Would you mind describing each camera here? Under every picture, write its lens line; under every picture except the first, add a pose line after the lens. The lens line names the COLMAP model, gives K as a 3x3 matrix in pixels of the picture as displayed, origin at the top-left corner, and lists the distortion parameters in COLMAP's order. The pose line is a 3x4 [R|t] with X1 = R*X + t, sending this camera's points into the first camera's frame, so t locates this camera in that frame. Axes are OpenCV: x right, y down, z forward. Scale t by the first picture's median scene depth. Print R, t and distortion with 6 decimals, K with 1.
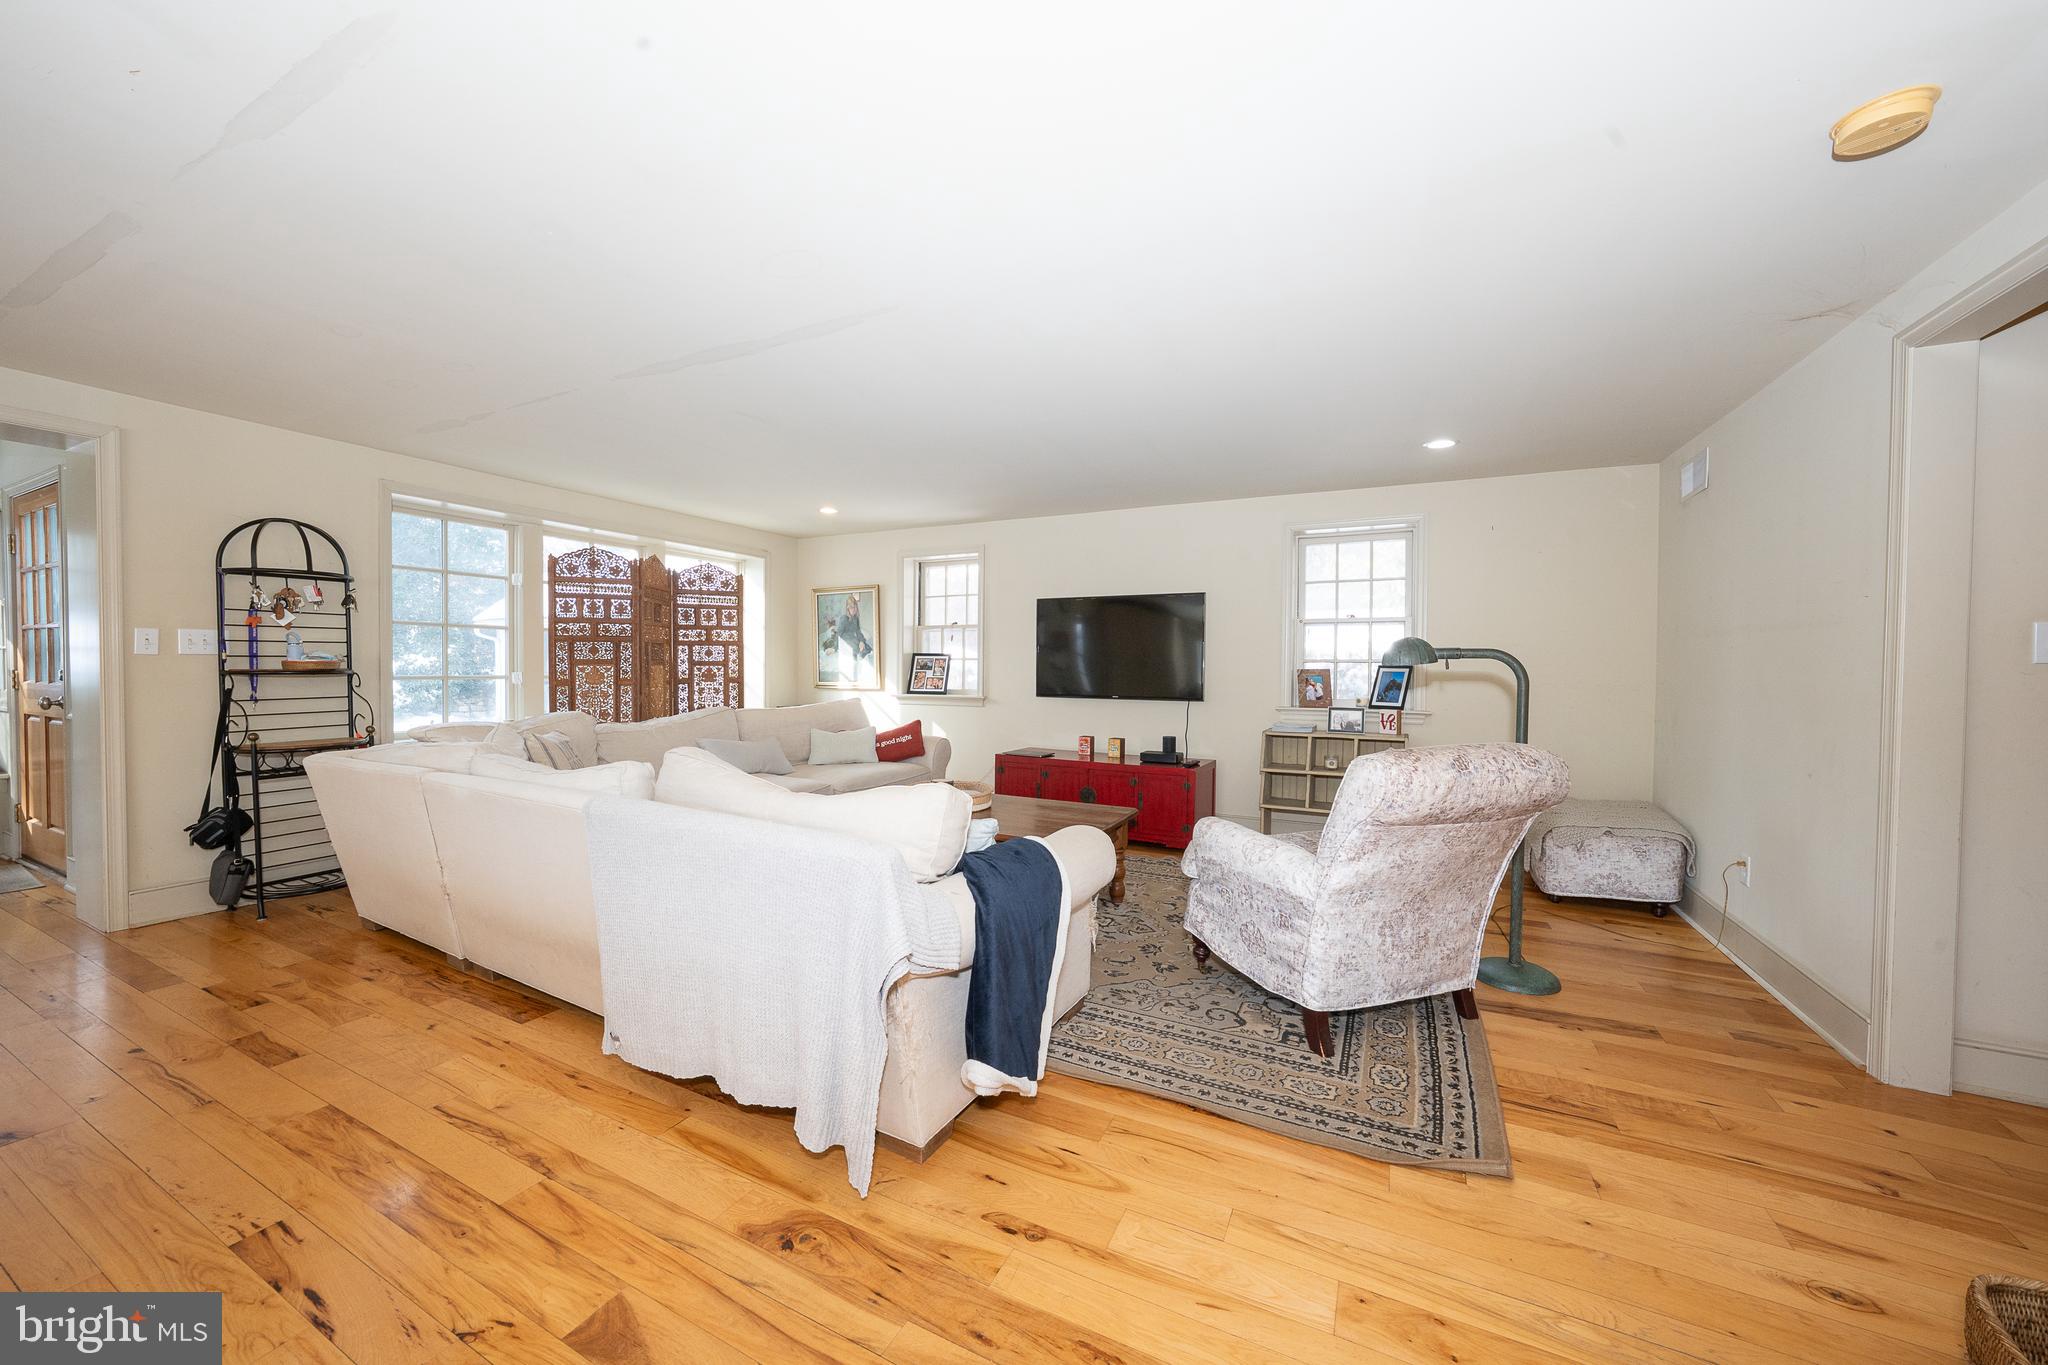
lens RADIAL K [[762.2, 0, 1024.0], [0, 762.2, 682.5], [0, 0, 1]] dist [-0.003217, 0.000006]
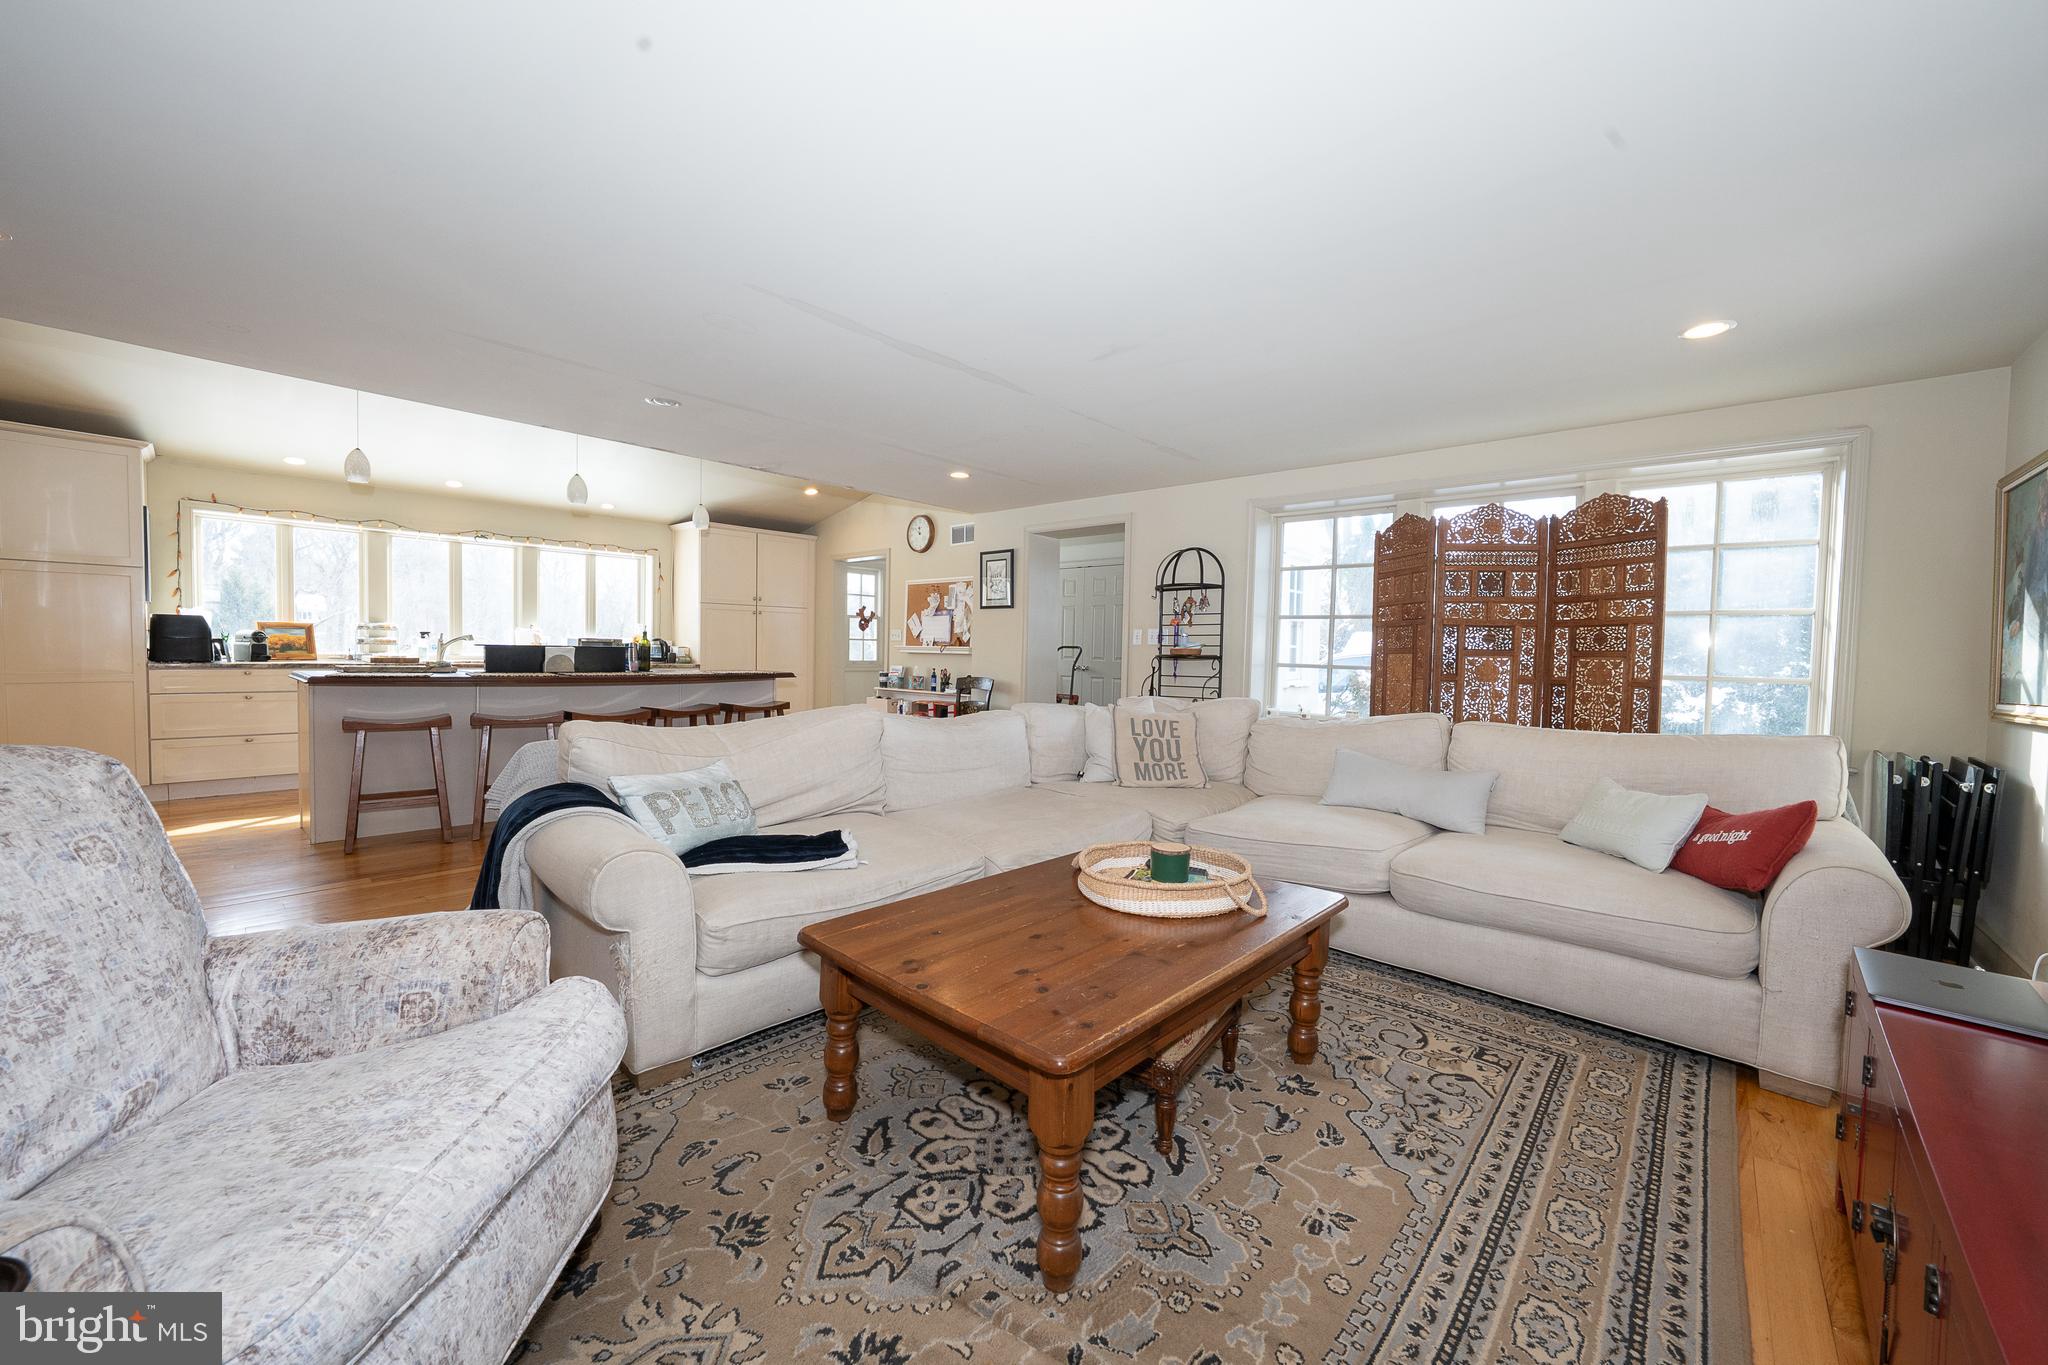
lens RADIAL K [[762.2, 0, 1024.0], [0, 762.2, 682.5], [0, 0, 1]] dist [-0.003217, 0.000006]
pose [[-0.270333, 0.028046, -0.962358, 0.362144], [-0.044199, 0.998160, 0.041505, -0.008640], [0.961752, 0.053756, -0.268596, 0.824618]]
